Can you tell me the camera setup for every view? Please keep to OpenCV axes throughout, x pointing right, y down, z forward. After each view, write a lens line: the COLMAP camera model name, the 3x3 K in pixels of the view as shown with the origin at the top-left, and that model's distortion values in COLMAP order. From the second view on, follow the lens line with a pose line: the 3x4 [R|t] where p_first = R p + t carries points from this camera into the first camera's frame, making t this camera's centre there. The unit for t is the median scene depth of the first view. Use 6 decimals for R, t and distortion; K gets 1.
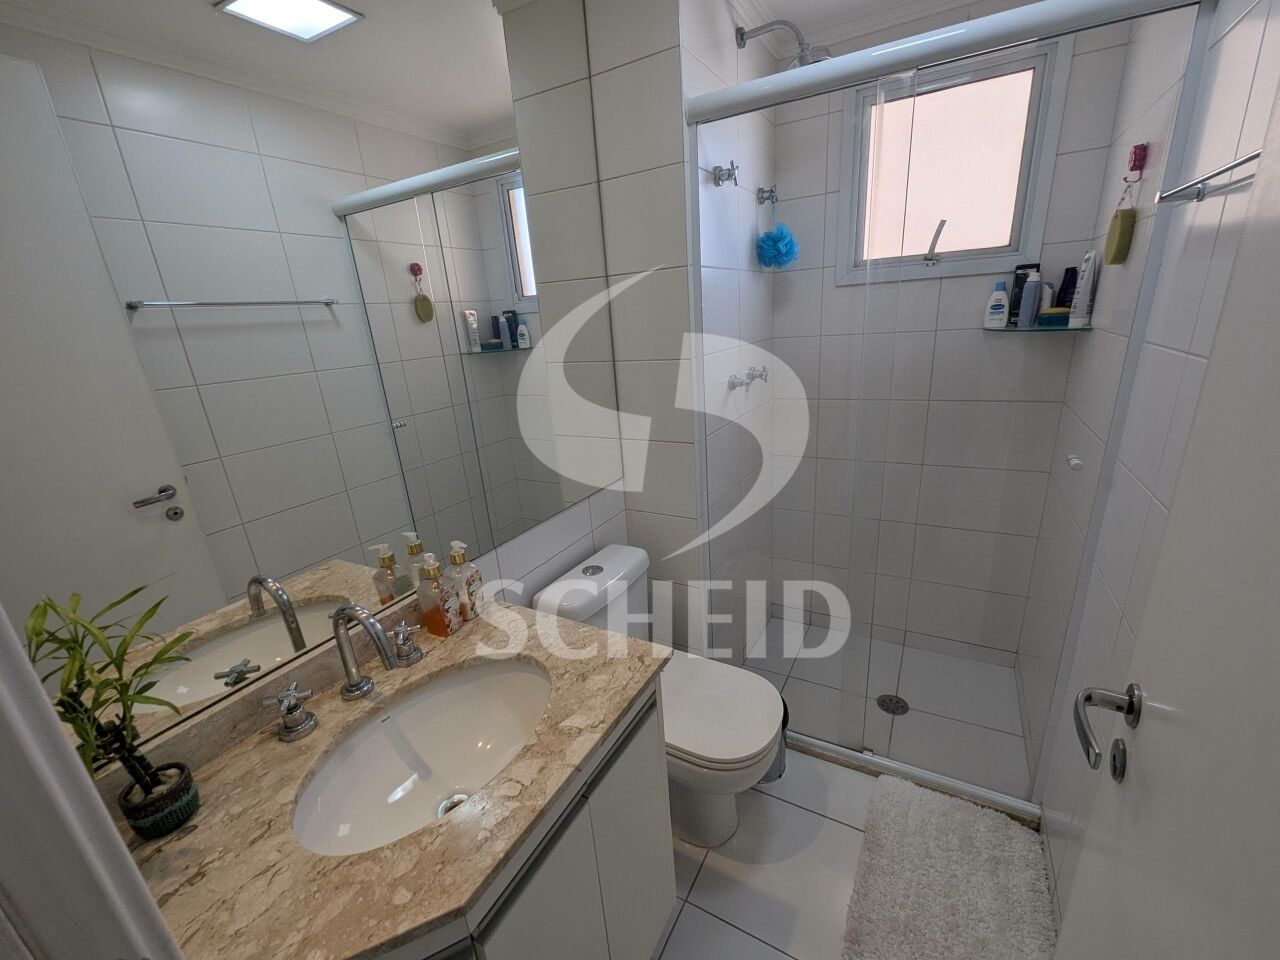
lens RADIAL K [[525.8, 0, 644.2], [0, 525.8, 495.2], [0, 0, 1]] dist [-0.000830, -0.000104]
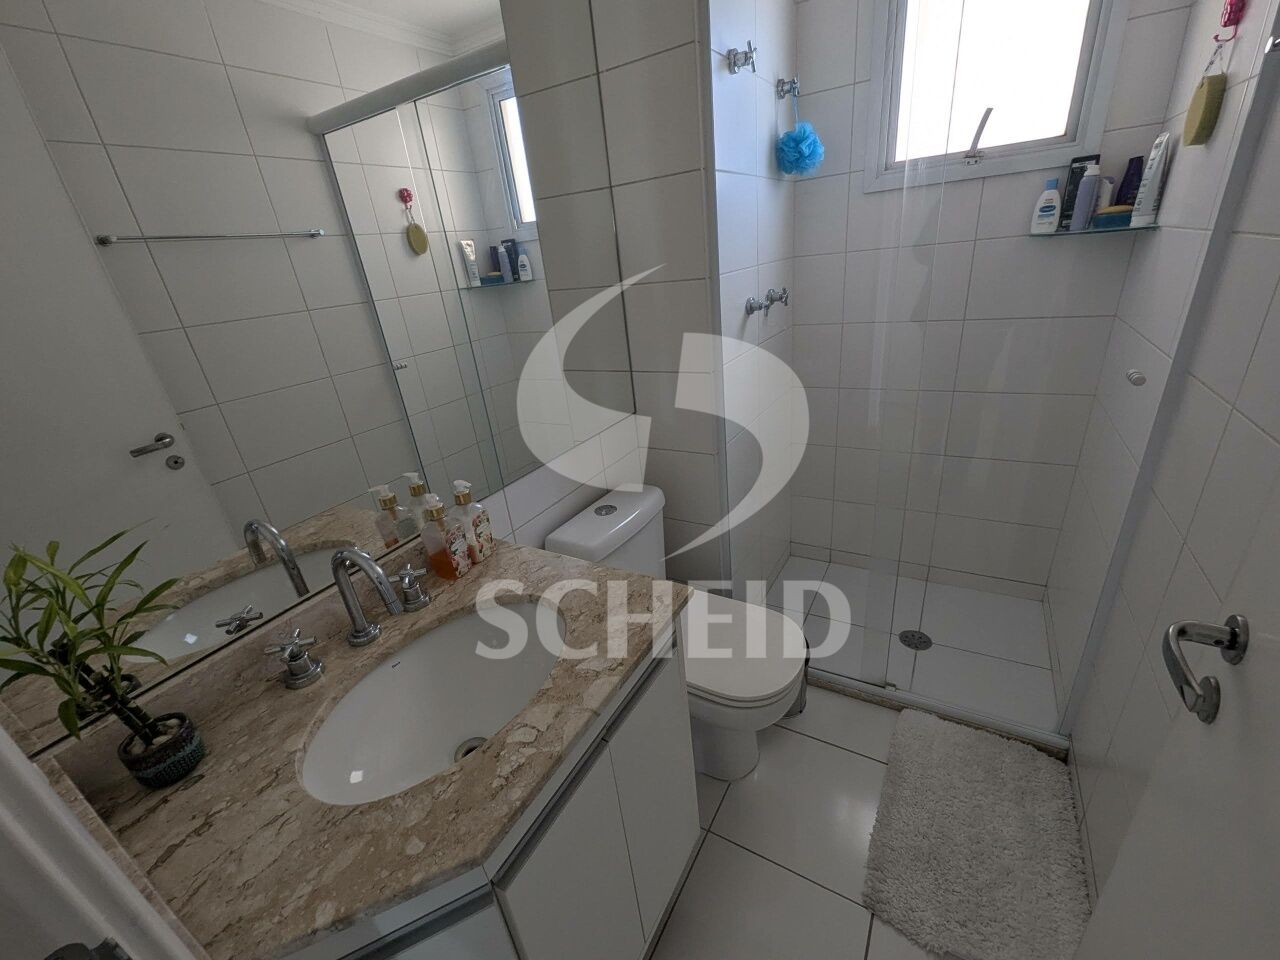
lens RADIAL K [[526.4, 0, 643.7], [0, 526.4, 493.7], [0, 0, 1]] dist [0.002362, -0.002687]
pose [[0.999376, -0.023579, -0.026302, -0.003552], [0.026149, 0.994433, 0.102078, 0.019108], [0.023748, -0.102702, 0.994429, 0.055834]]
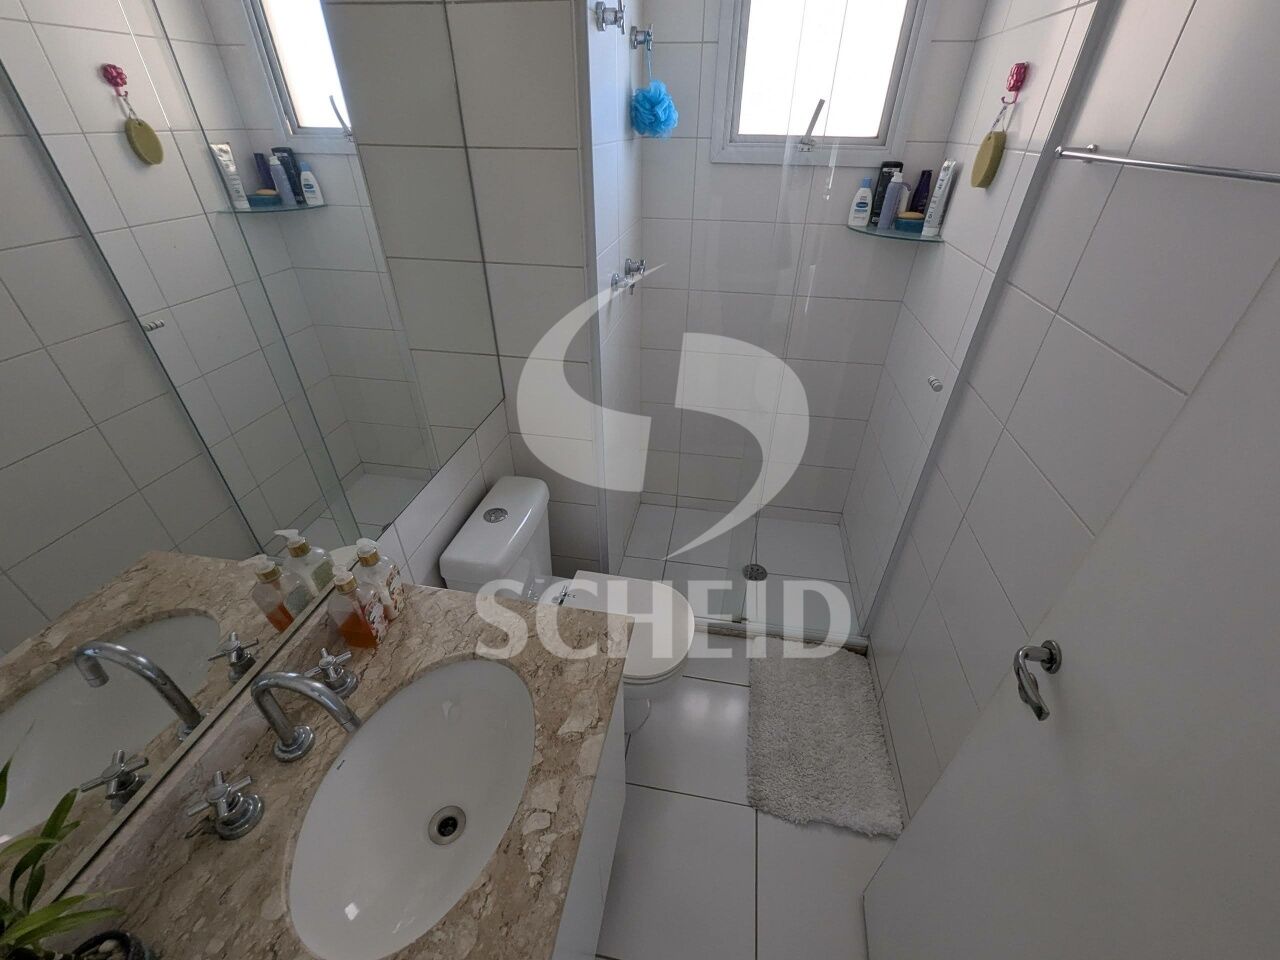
lens RADIAL K [[526.4, 0, 643.7], [0, 526.4, 493.7], [0, 0, 1]] dist [0.002362, -0.002687]
pose [[0.940269, -0.127680, 0.315583, -0.157497], [0.036588, 0.959536, 0.279200, -0.157292], [-0.338461, -0.250977, 0.906893, 0.097259]]
